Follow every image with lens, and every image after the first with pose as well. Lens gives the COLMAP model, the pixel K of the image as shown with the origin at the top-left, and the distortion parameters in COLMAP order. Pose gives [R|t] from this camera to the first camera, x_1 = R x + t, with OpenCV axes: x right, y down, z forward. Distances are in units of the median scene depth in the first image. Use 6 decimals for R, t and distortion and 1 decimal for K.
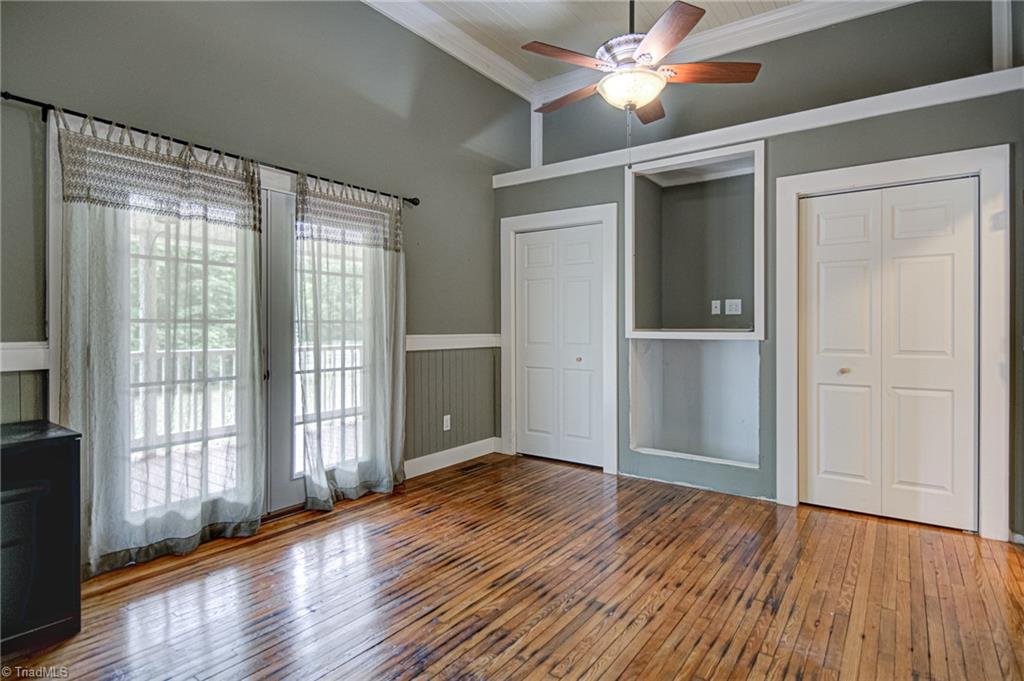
lens RADIAL K [[540.5, 0, 513.4], [0, 540.5, 329.0], [0, 0, 1]] dist [0.004109, 0.000536]
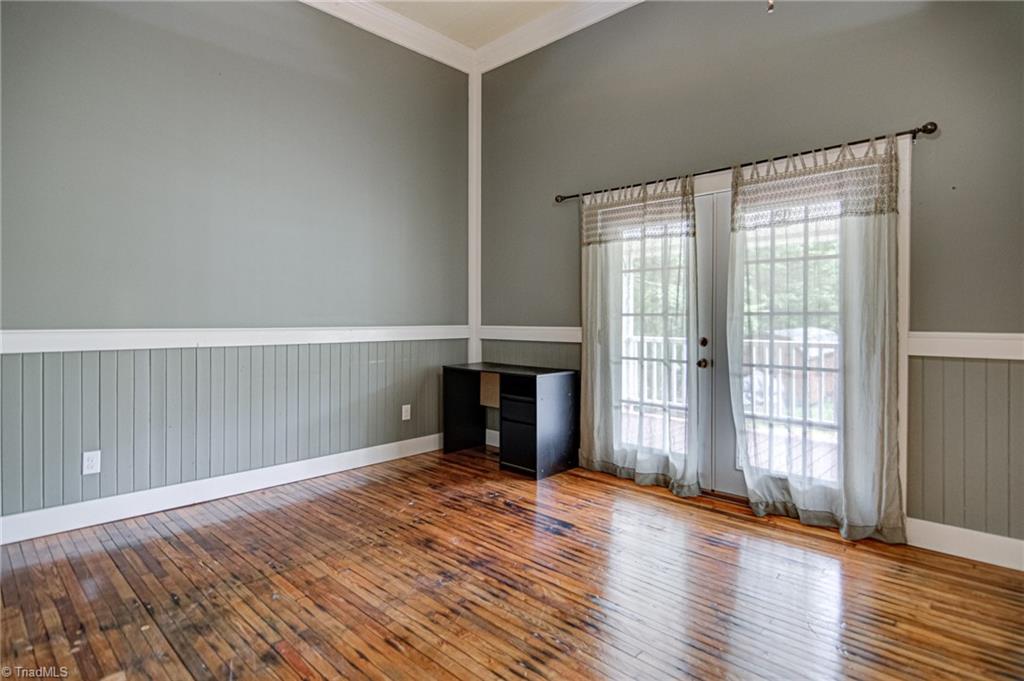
lens RADIAL K [[545.1, 0, 510.7], [0, 545.1, 318.1], [0, 0, 1]] dist [0.001519, -0.001292]
pose [[-0.149300, -0.001450, -0.988791, 0.649496], [-0.005804, 0.999983, -0.000590, -0.002756], [0.988775, 0.005651, -0.149306, 0.710856]]
